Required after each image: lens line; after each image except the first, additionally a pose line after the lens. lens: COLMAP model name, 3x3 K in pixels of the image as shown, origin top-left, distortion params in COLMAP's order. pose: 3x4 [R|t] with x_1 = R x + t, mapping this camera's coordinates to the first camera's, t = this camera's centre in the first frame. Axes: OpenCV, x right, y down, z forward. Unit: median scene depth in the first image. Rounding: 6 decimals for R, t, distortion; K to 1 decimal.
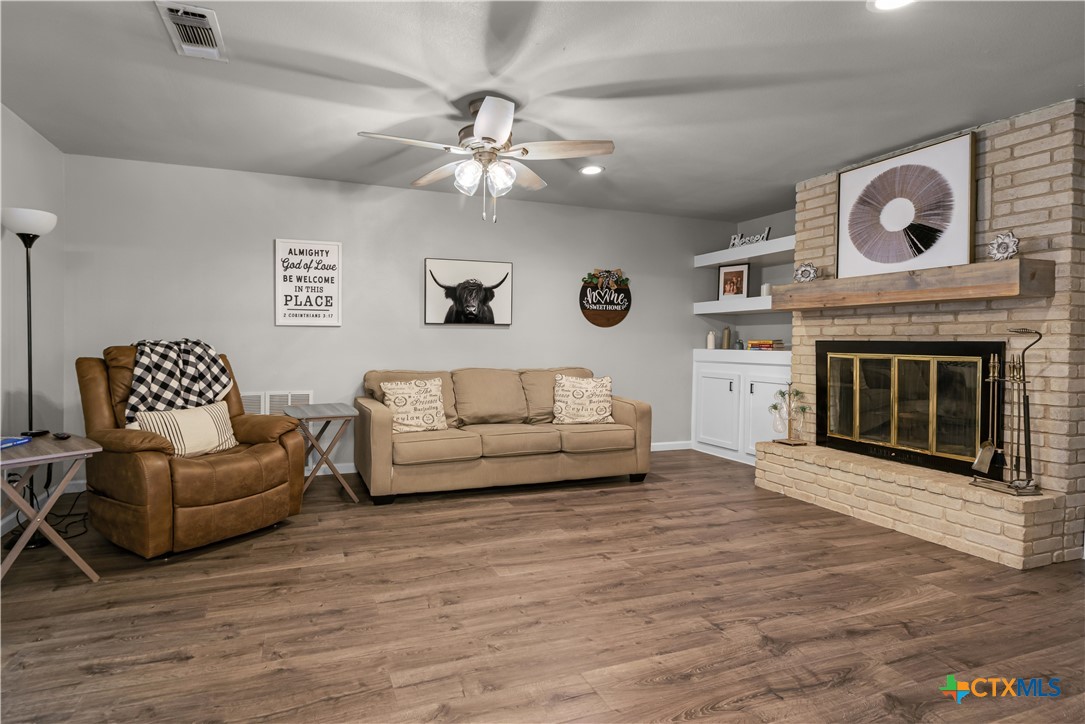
lens RADIAL K [[558.0, 0, 521.8], [0, 558.0, 361.0], [0, 0, 1]] dist [-0.001919, -0.000136]
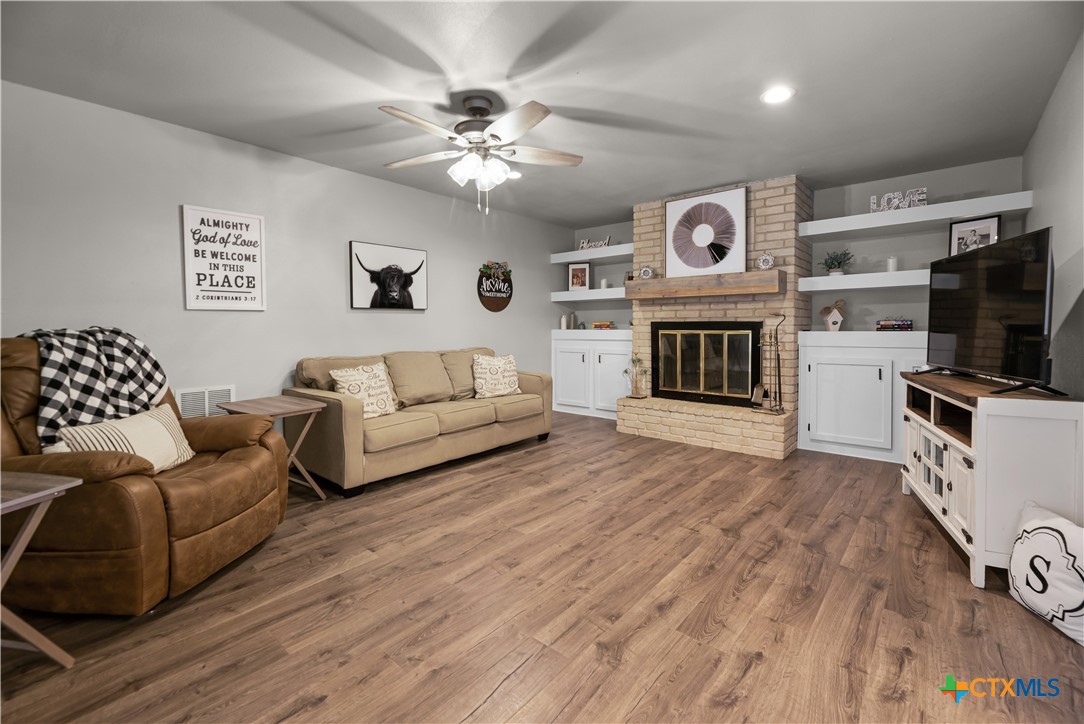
lens RADIAL K [[490.5, 0, 539.7], [0, 490.5, 353.1], [0, 0, 1]] dist [-0.002659, -0.000112]
pose [[0.858528, -0.042160, 0.511030, -0.427331], [0.030920, 0.999057, 0.030477, -0.005633], [-0.511833, -0.010364, 0.859022, 0.121201]]
